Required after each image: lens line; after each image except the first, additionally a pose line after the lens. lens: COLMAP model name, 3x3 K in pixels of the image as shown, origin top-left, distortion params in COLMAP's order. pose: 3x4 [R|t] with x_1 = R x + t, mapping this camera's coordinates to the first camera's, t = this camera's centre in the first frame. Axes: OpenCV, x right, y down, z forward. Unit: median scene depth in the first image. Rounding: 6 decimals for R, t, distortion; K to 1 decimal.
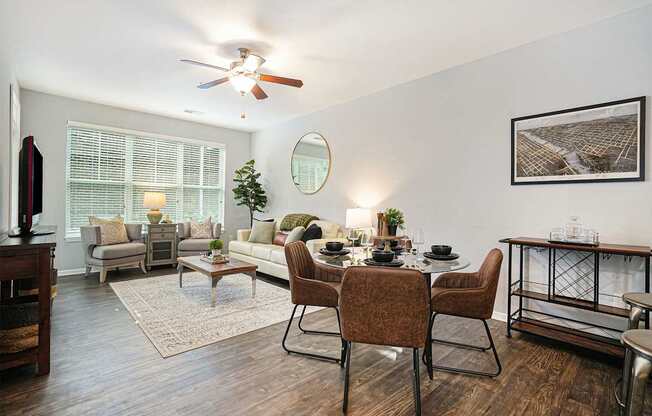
lens RADIAL K [[307.0, 0, 326.0], [0, 307.0, 208.0], [0, 0, 1]] dist [-0.017075, -0.000220]
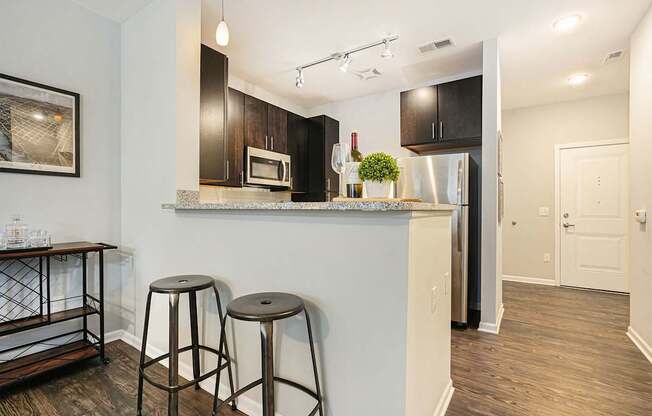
lens RADIAL K [[293.1, 0, 326.0], [0, 293.1, 208.0], [0, 0, 1]] dist [-0.002230, 0.000070]
pose [[-0.214281, -0.021065, 0.976545, -0.080768], [-0.000153, 0.999768, 0.021532, -0.007832], [-0.976772, 0.004465, -0.214235, 0.372606]]
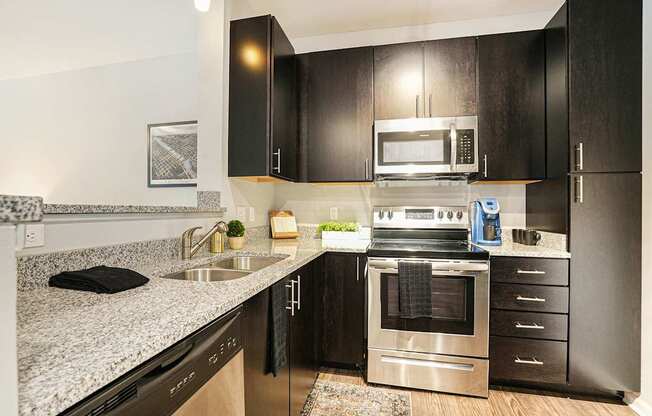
lens RADIAL K [[307.0, 0, 326.0], [0, 307.0, 208.0], [0, 0, 1]] dist [-0.017075, -0.000220]
pose [[0.820149, -0.014672, 0.571962, 0.658198], [0.017812, 0.999841, 0.000106, 0.009603], [-0.571873, 0.010101, 0.820280, -0.278442]]
